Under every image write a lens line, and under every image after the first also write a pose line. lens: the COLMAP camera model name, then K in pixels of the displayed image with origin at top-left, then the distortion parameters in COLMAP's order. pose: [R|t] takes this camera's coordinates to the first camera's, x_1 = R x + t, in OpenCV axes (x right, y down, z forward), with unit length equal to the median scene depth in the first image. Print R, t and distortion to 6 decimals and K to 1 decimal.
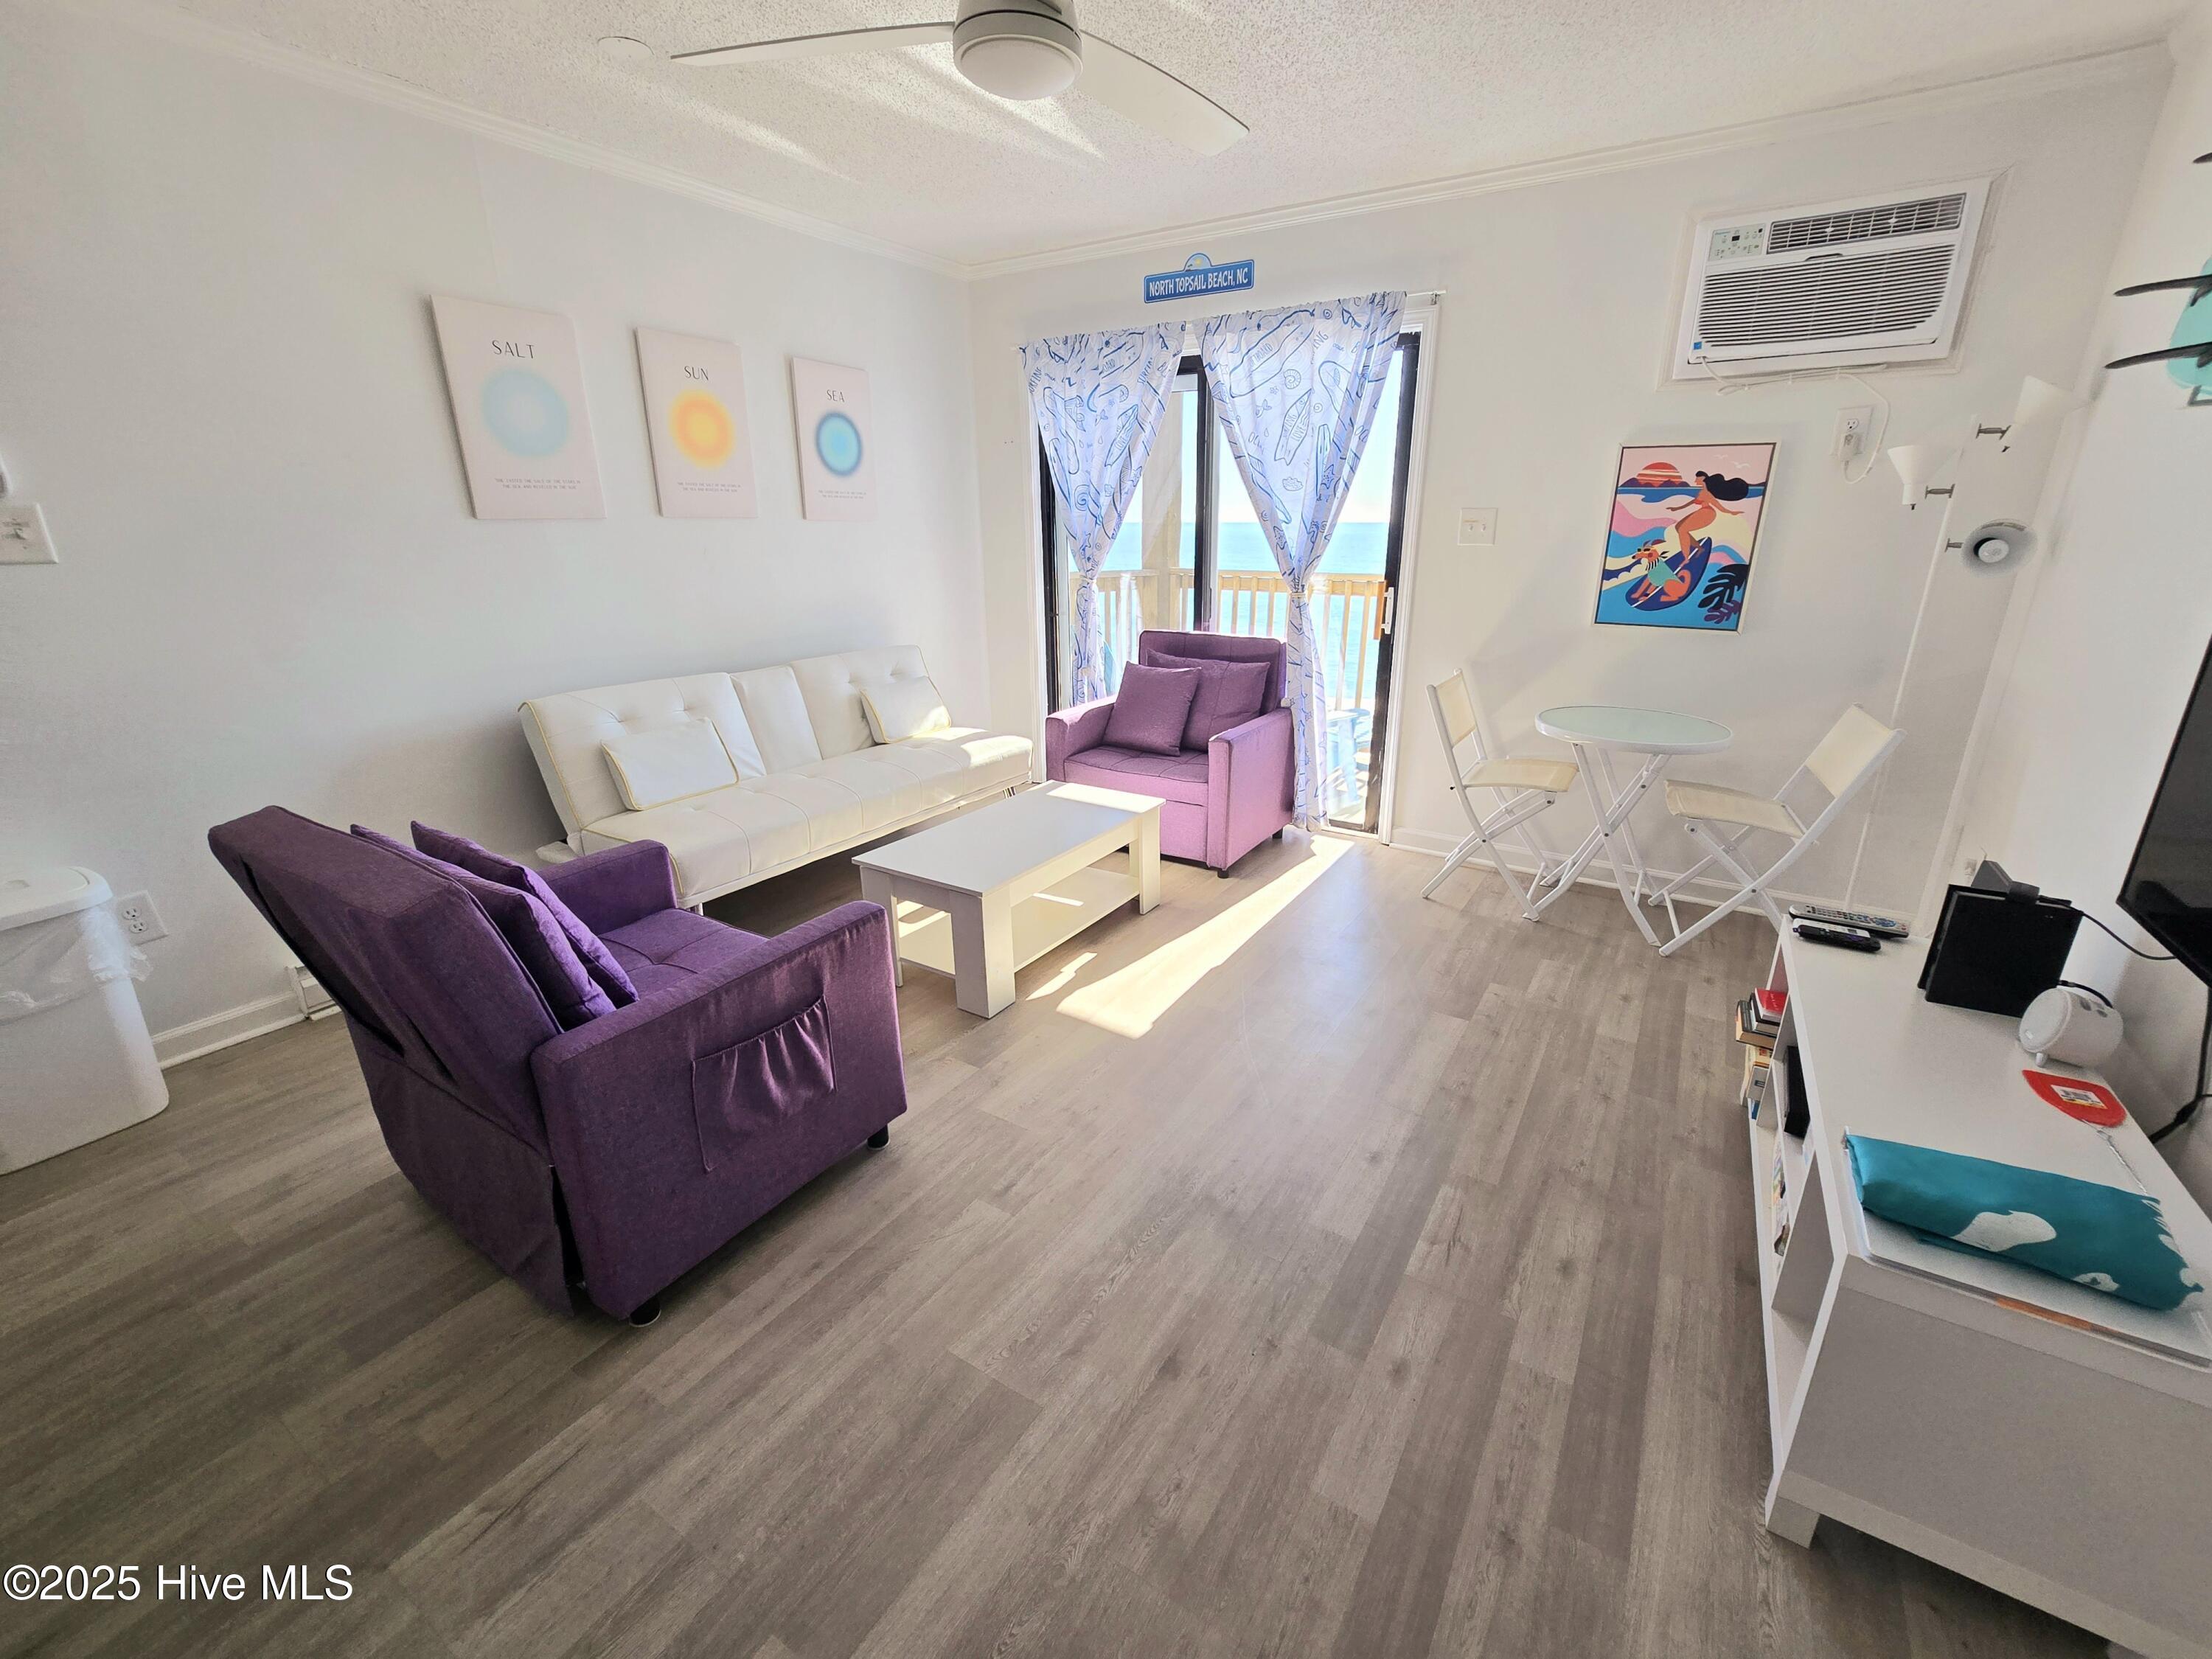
lens RADIAL K [[906.0, 0, 1133.4], [0, 906.0, 828.7], [0, 0, 1]] dist [-0.011381, 0.002900]
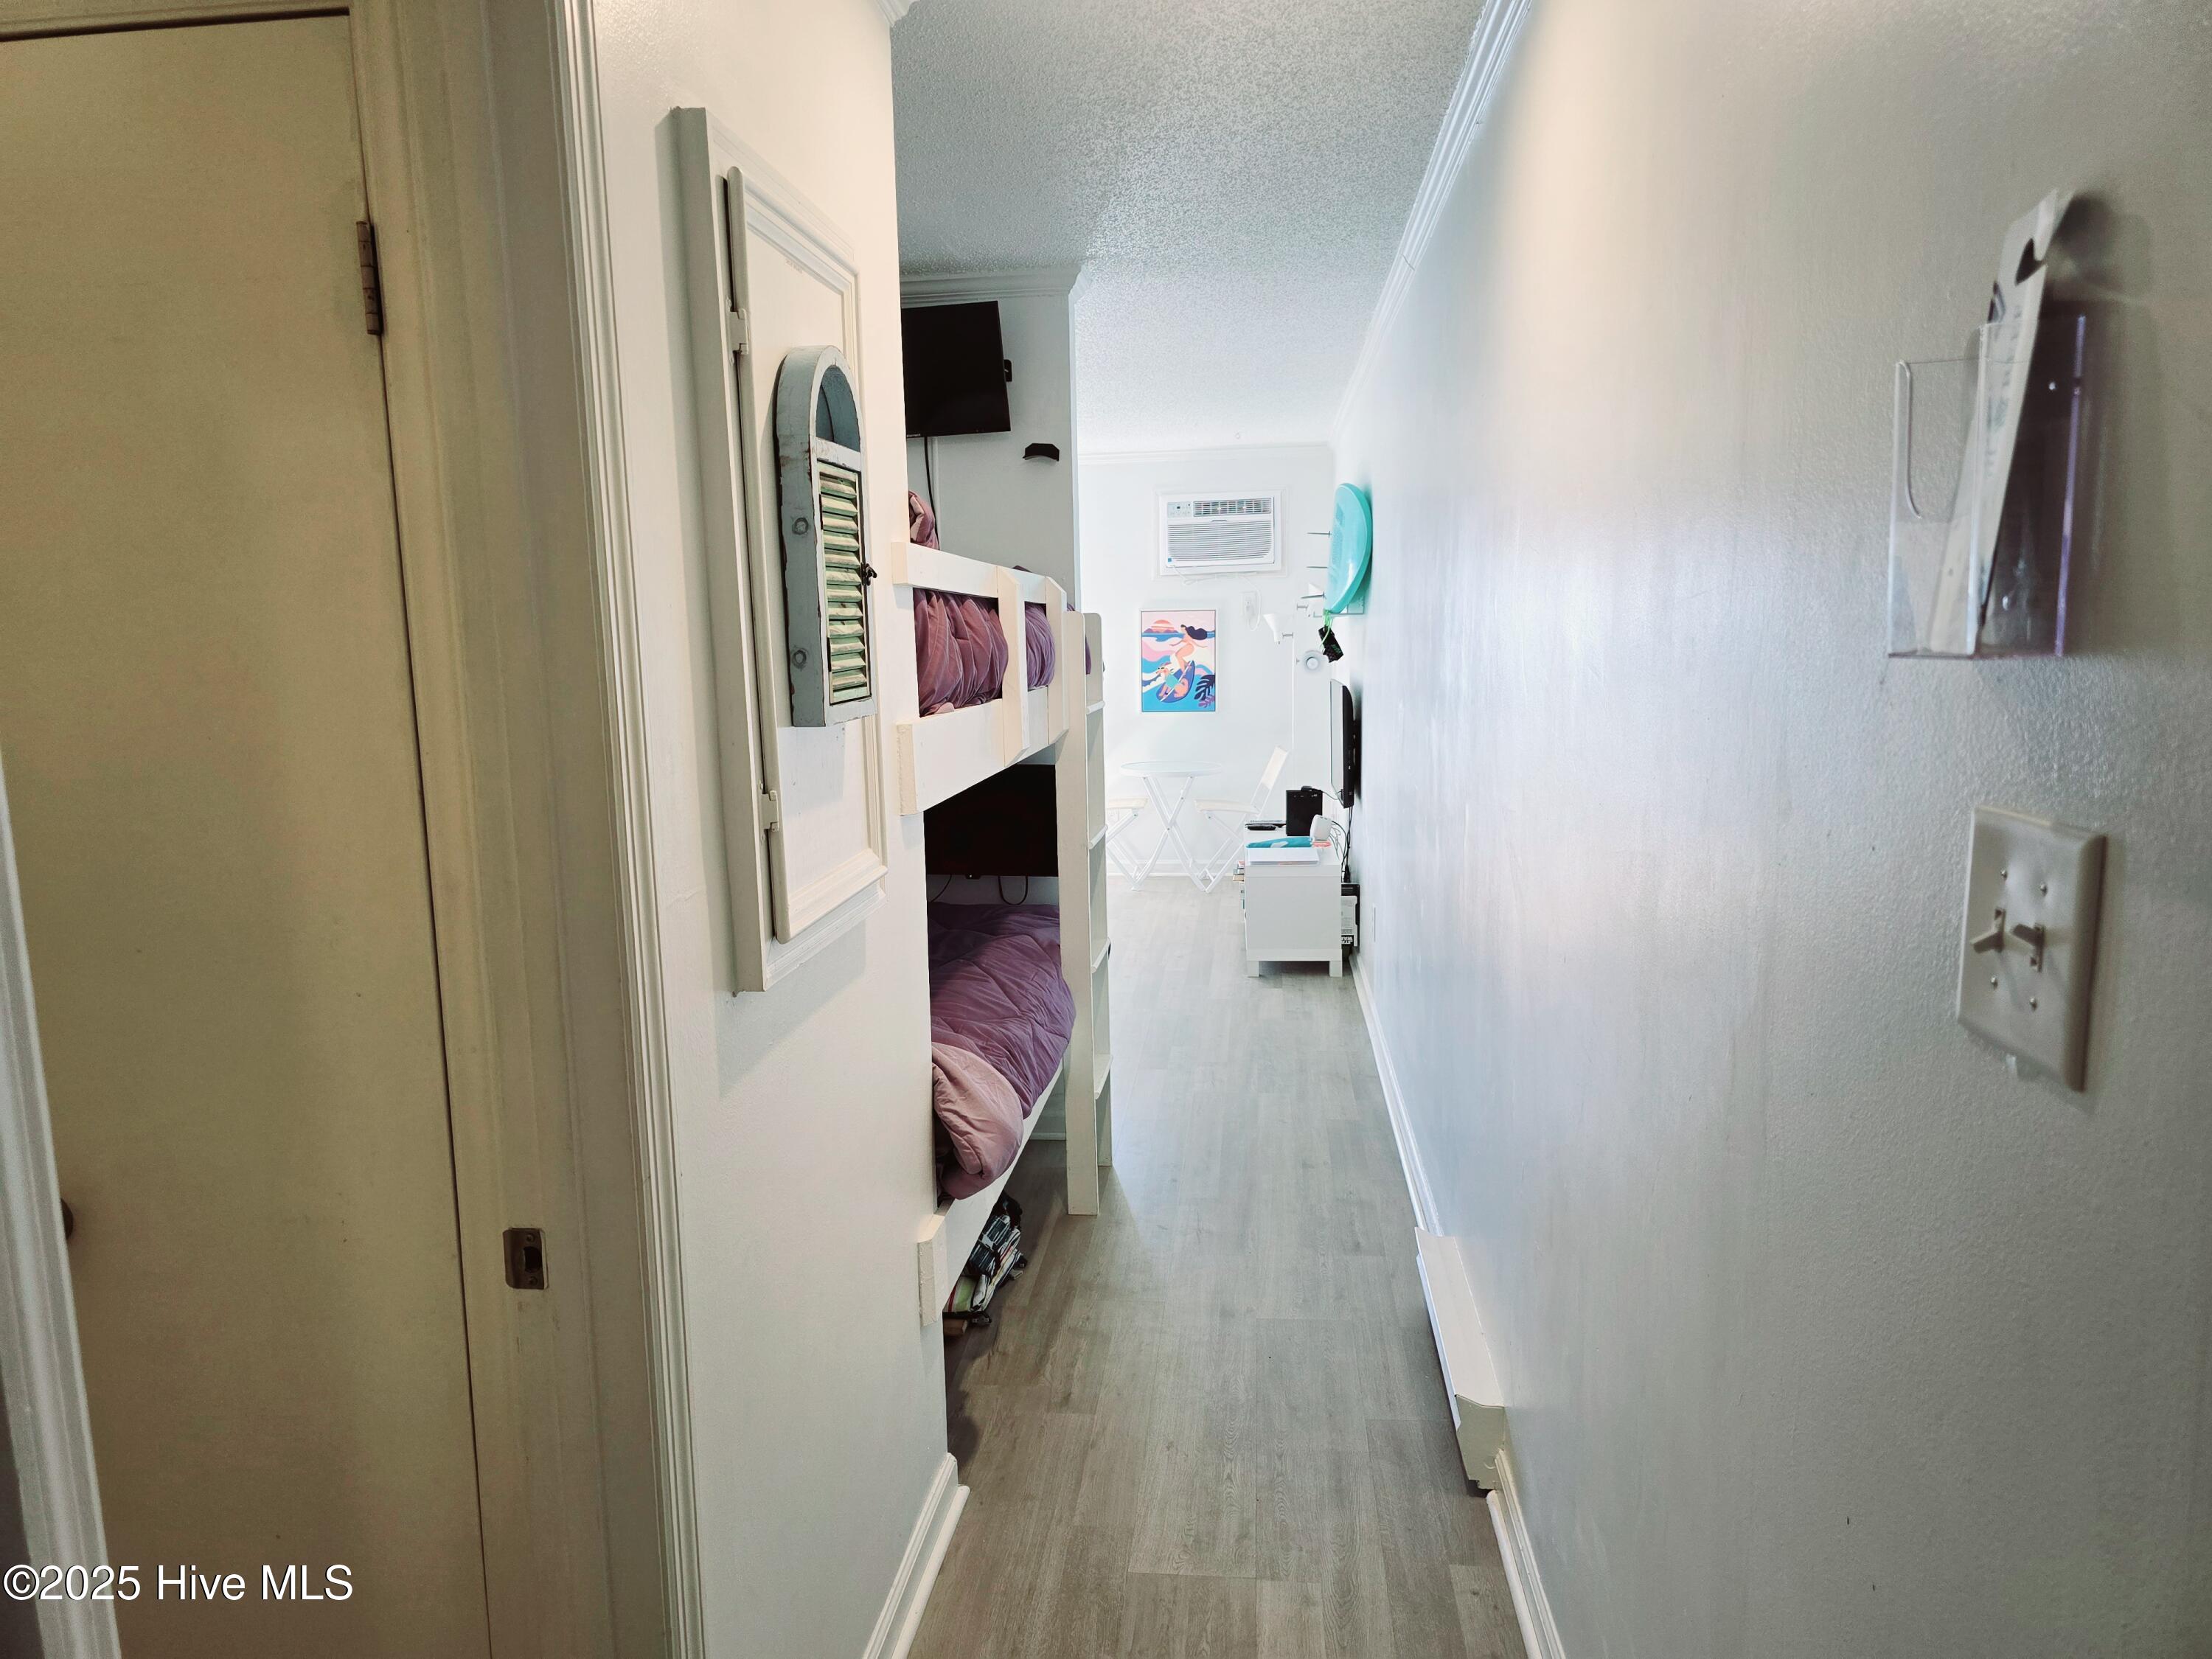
lens RADIAL K [[1466.0, 0, 1065.5], [0, 1466.0, 854.7], [0, 0, 1]] dist [0.056513, -0.047431]
pose [[0.909037, -0.085880, 0.407769, -0.825141], [0.153351, 0.978807, -0.135720, 0.417646], [-0.387472, 0.185906, 0.902942, -1.485164]]
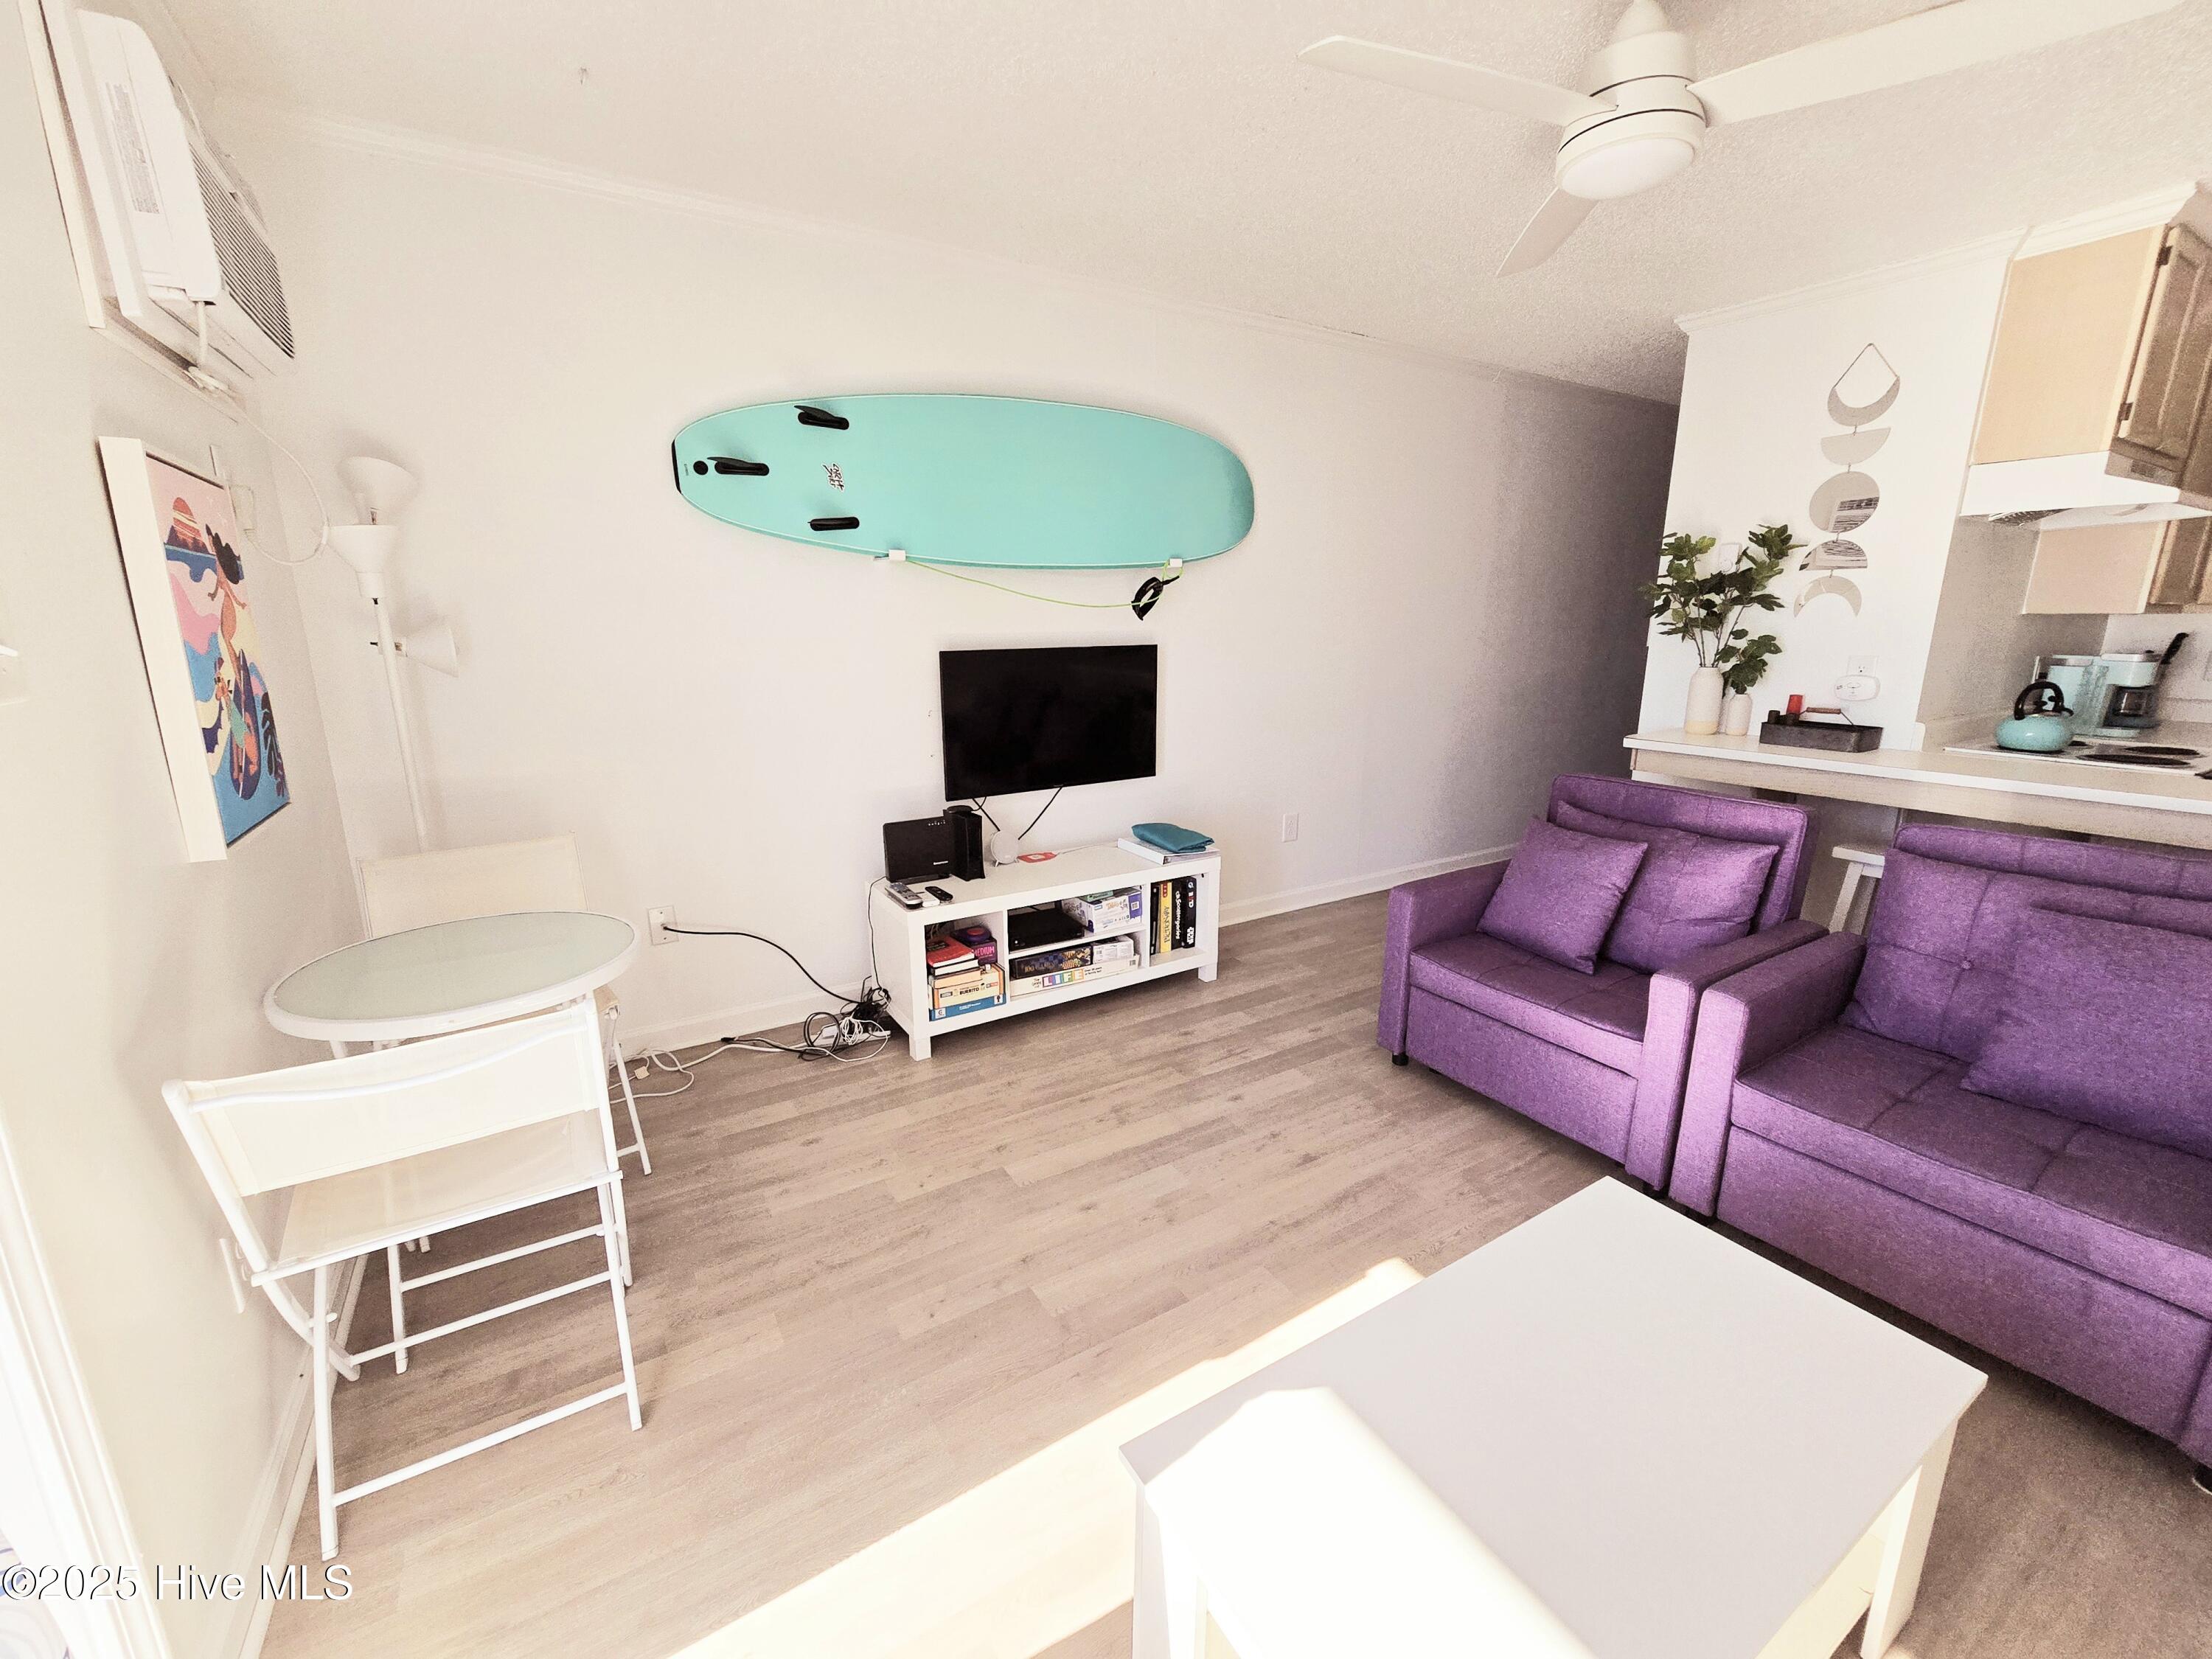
lens RADIAL K [[906.0, 0, 1106.7], [0, 906.0, 838.3], [0, 0, 1]] dist [-0.011381, 0.002900]
pose [[-0.892743, -0.106093, 0.437898, -0.065215], [0.145895, 0.851455, 0.503725, -0.435486], [-0.426292, 0.513584, -0.744652, 1.281203]]
